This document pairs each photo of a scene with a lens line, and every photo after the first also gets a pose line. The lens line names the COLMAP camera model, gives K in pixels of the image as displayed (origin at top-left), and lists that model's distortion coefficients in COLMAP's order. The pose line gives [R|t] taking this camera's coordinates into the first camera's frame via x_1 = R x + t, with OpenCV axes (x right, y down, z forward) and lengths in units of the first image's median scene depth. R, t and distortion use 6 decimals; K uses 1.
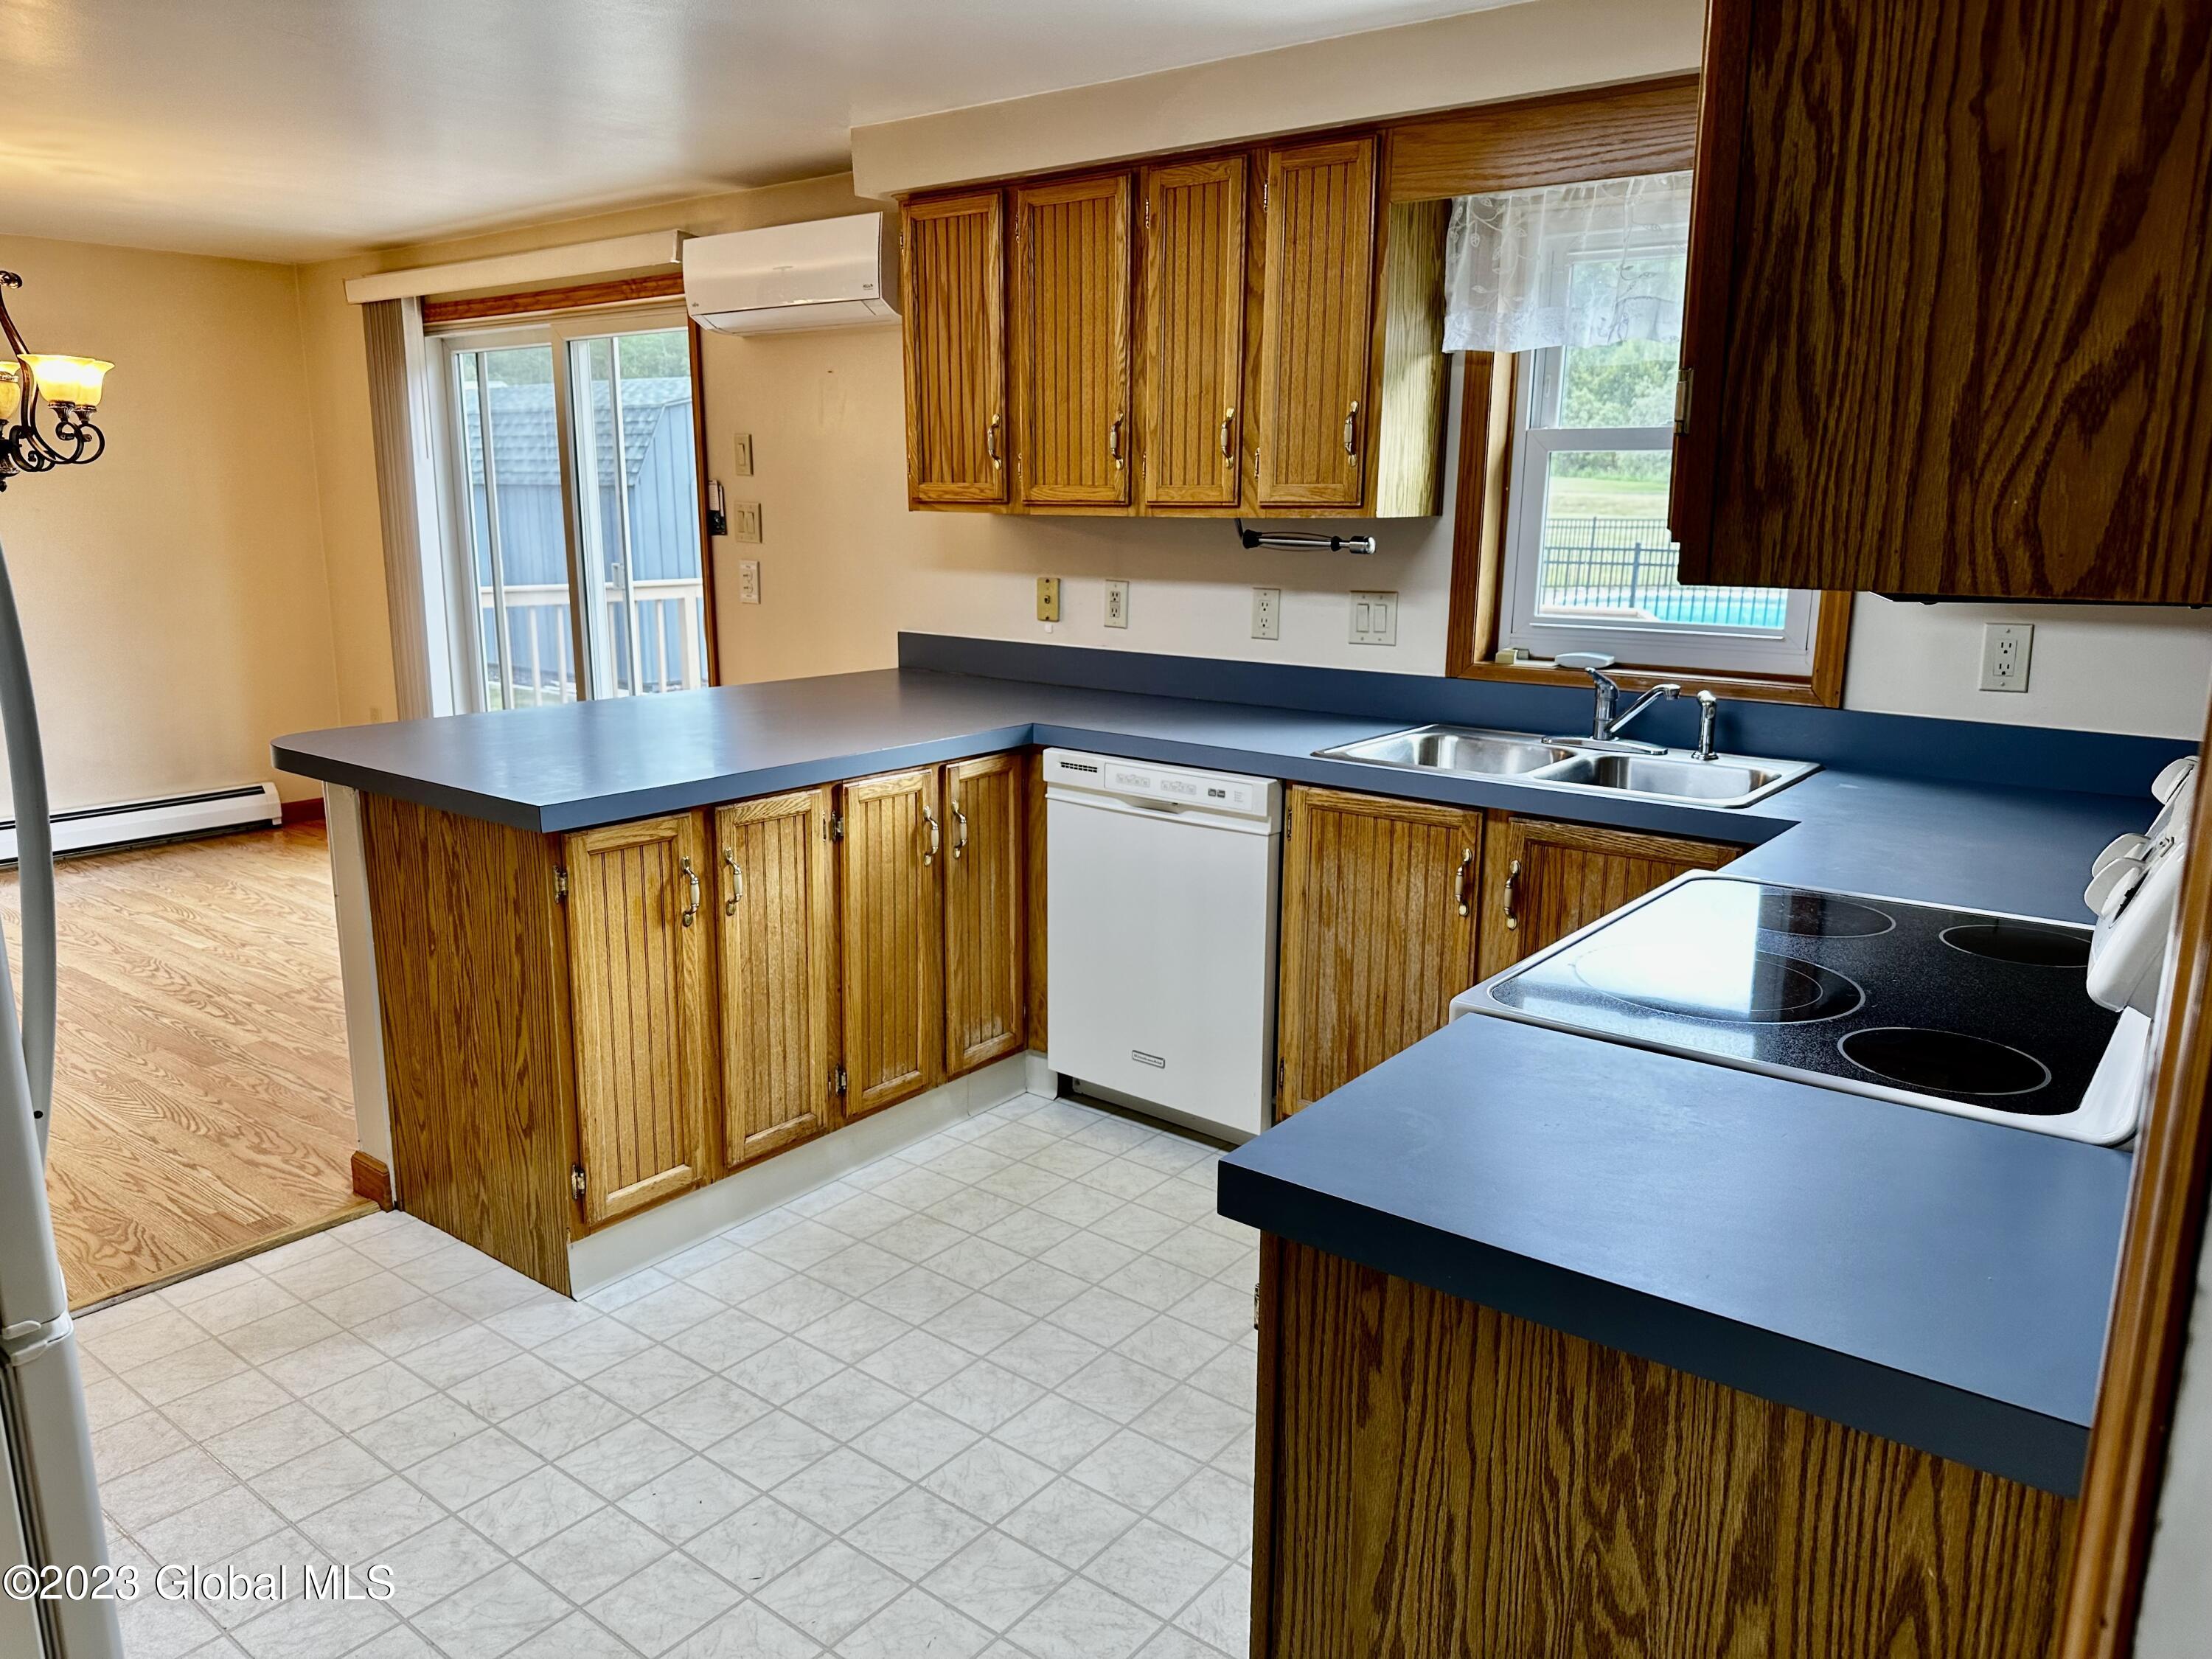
lens RADIAL K [[1570.9, 0, 1113.5], [0, 1570.9, 828.6], [0, 0, 1]] dist [0.021237, -0.007743]
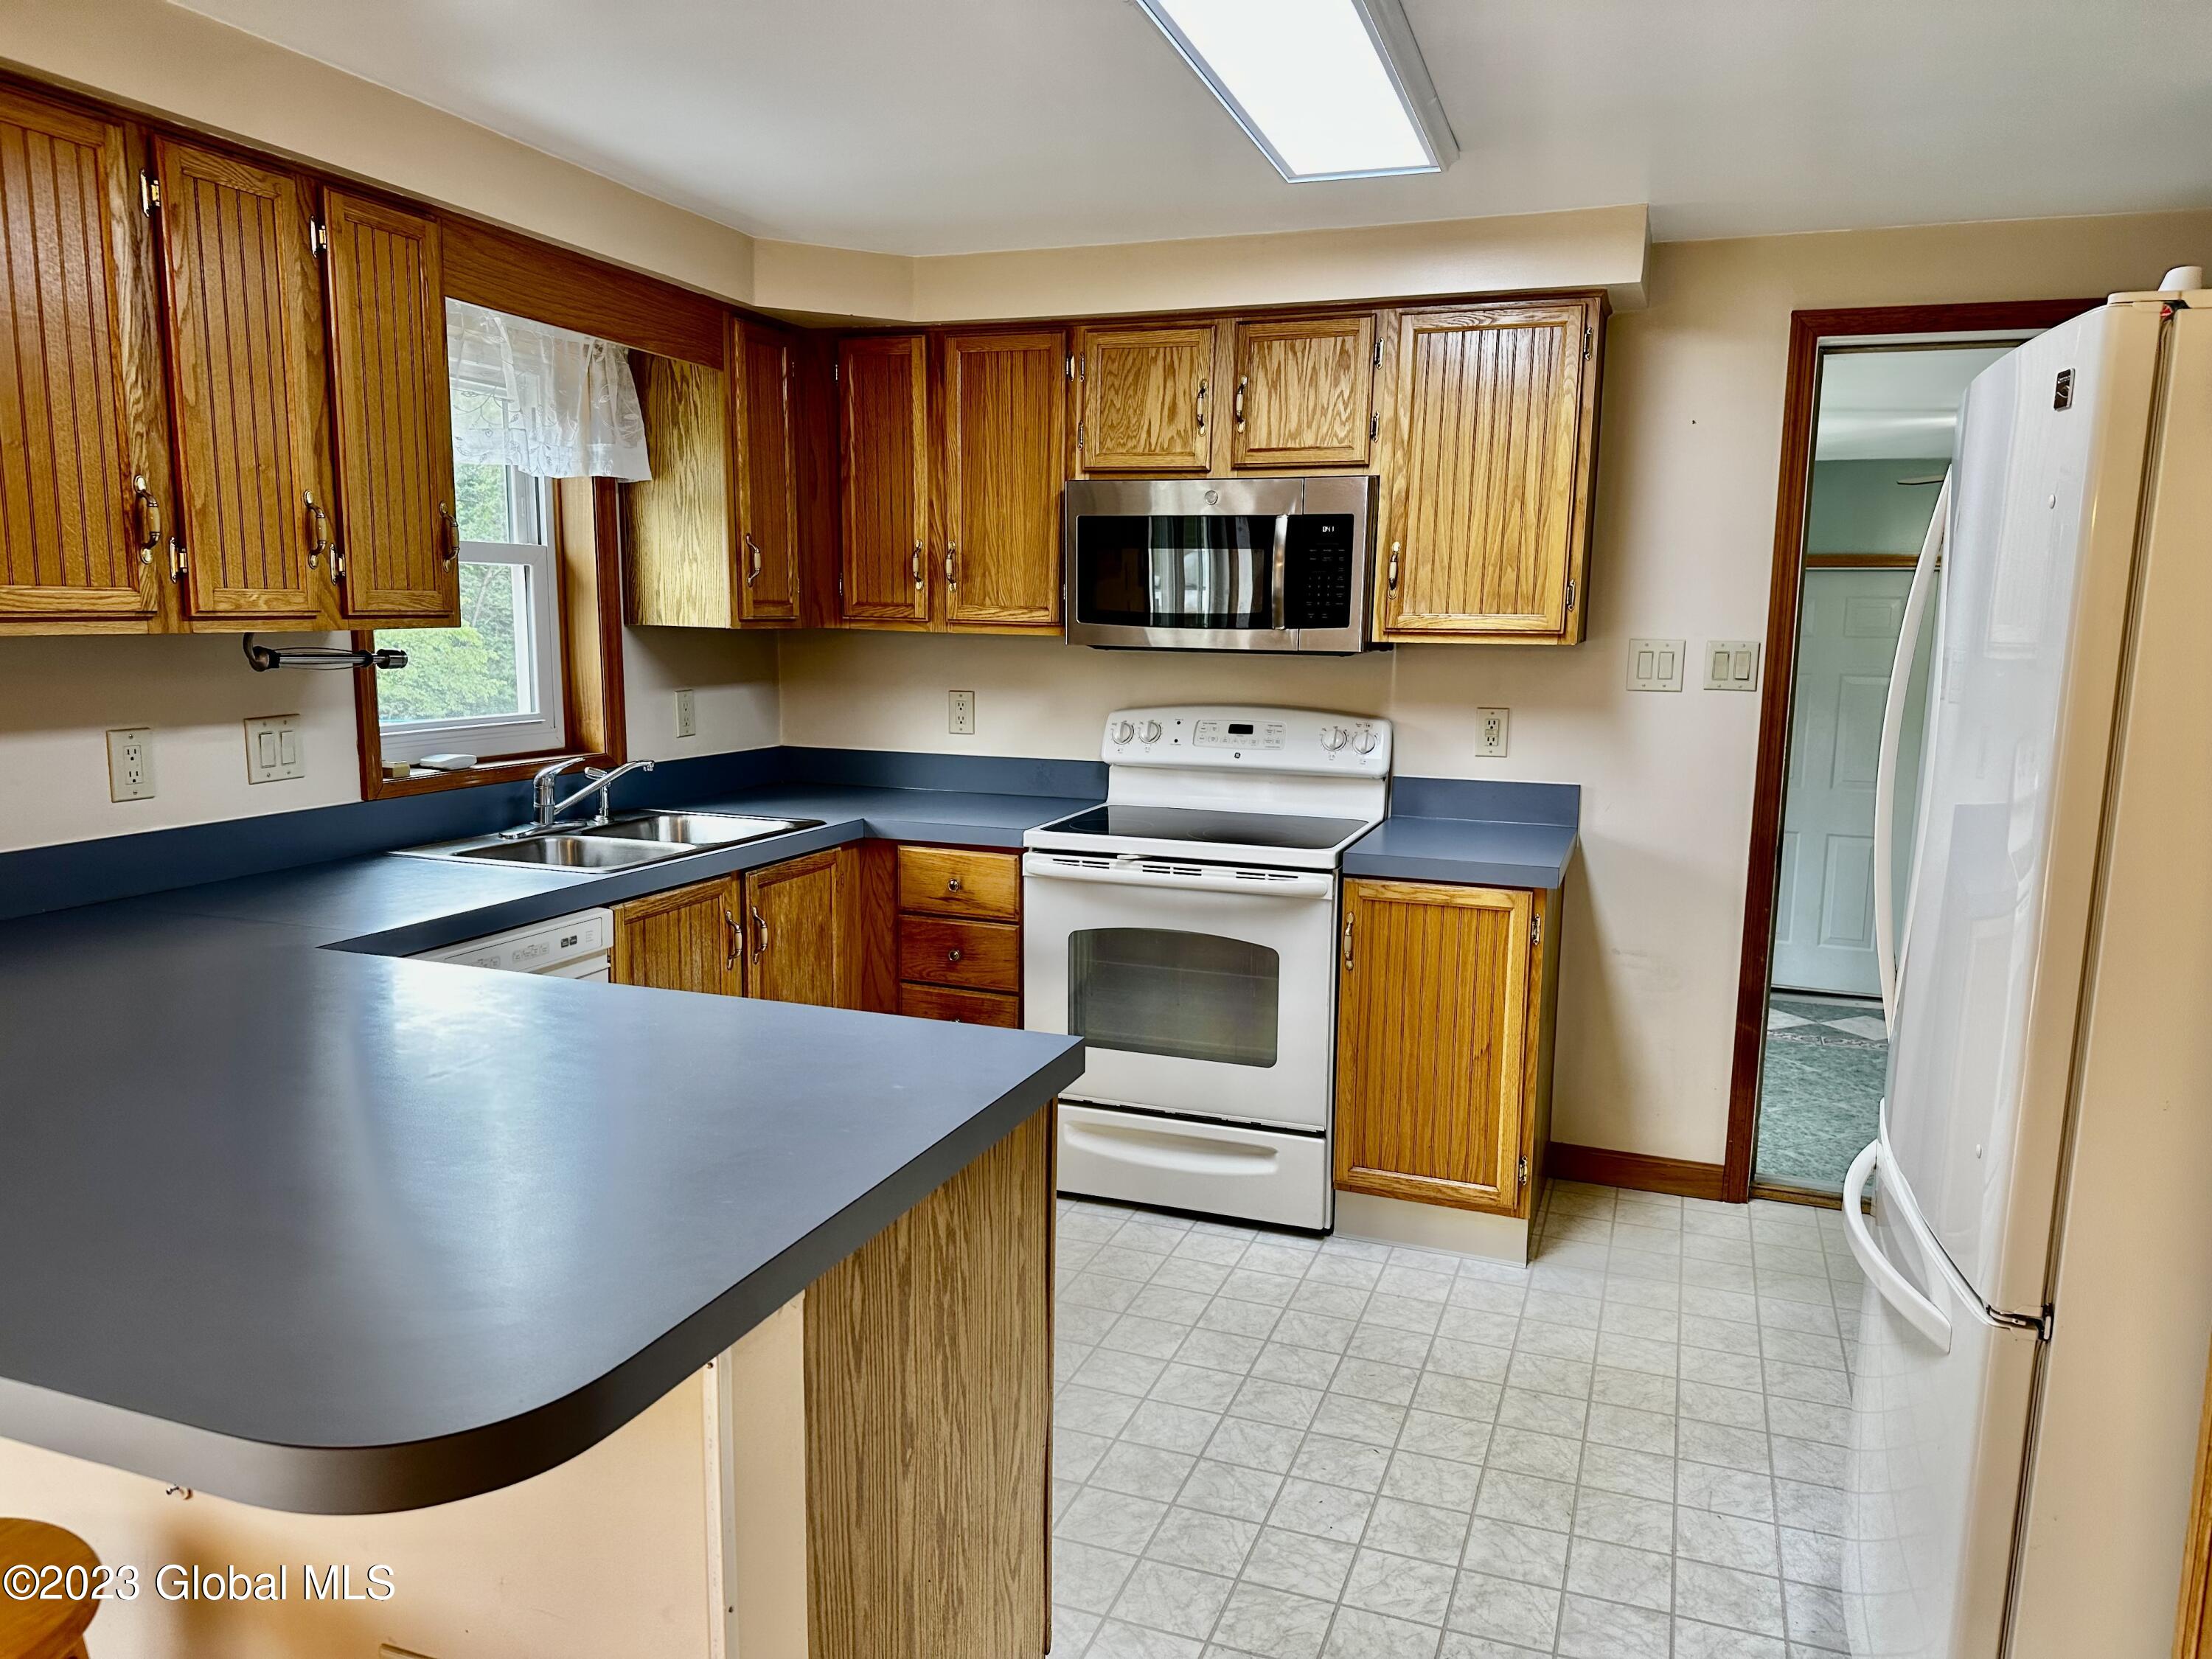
lens RADIAL K [[1570.9, 0, 1113.2], [0, 1570.9, 841.2], [0, 0, 1]] dist [0.021237, -0.007743]
pose [[-0.311997, -0.151694, 0.937895, -0.827038], [0.179326, 0.960025, 0.214928, -0.205753], [-0.933006, 0.235246, -0.272322, 0.915546]]
